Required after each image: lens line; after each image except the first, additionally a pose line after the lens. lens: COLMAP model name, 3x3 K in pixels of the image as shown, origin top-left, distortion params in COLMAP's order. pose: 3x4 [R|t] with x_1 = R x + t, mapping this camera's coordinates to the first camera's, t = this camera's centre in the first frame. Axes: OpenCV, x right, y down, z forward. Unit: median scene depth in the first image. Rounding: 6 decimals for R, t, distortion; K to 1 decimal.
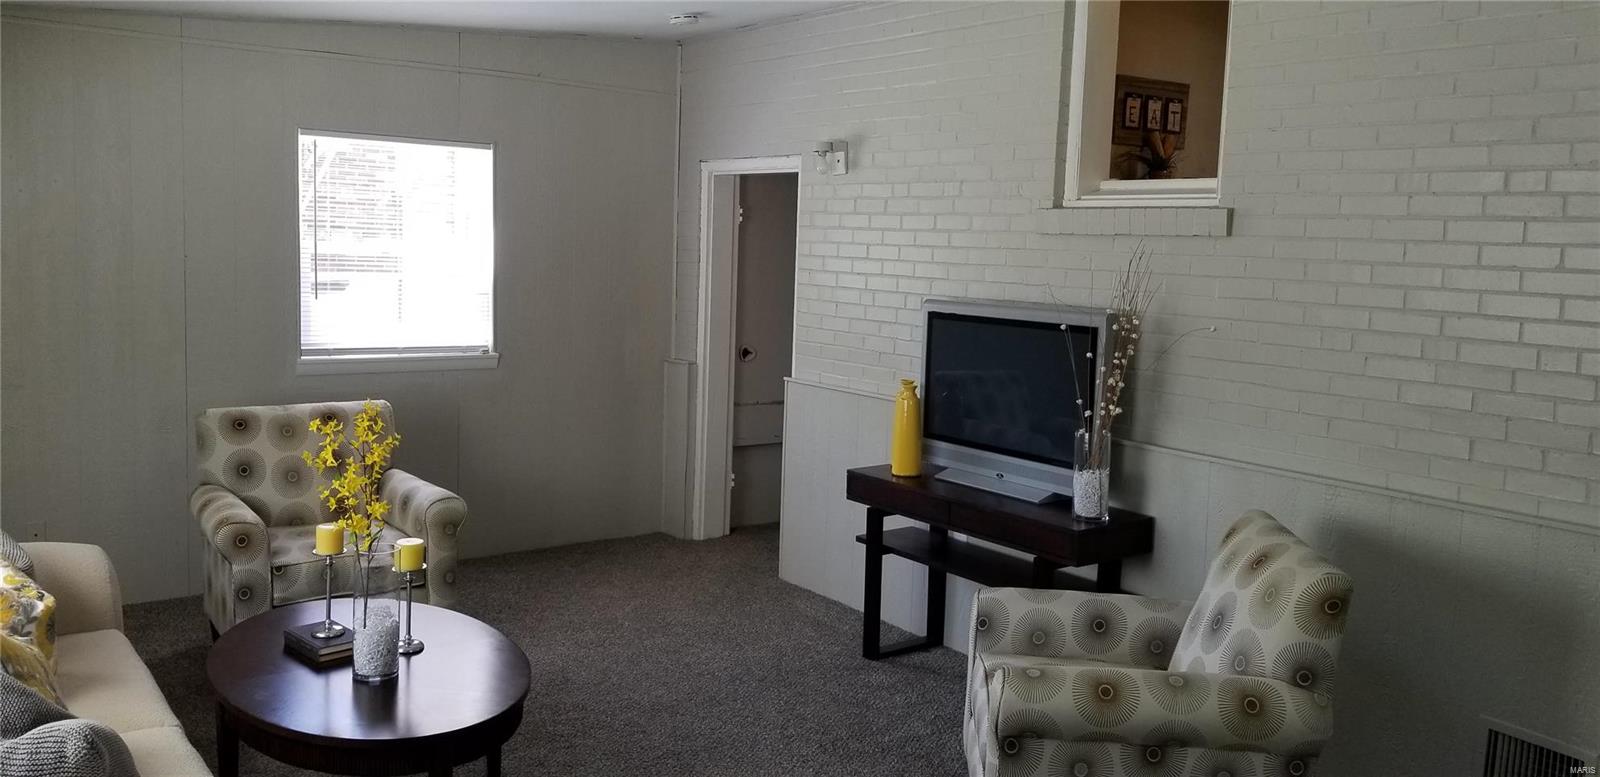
lens RADIAL K [[1223.1, 0, 792.6], [0, 1223.1, 375.1], [0, 0, 1]] dist [0.070984, -0.118752]
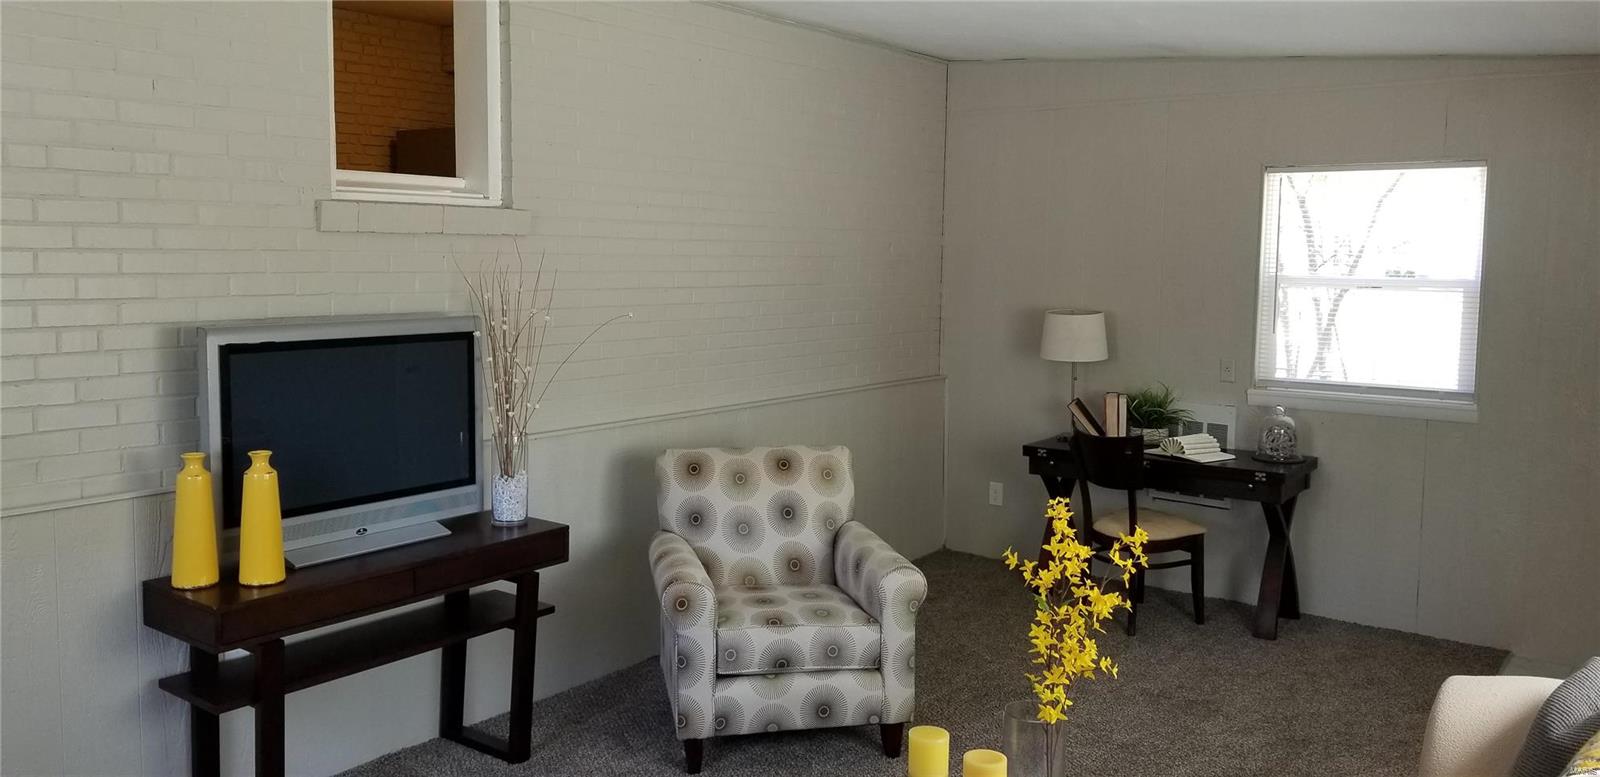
lens RADIAL K [[1223.1, 0, 792.6], [0, 1223.1, 375.1], [0, 0, 1]] dist [0.070984, -0.118752]
pose [[-0.282751, -0.132806, 0.949955, -0.627930], [0.083380, 0.983217, 0.162274, -0.119603], [-0.955563, 0.125090, -0.266932, 0.870693]]
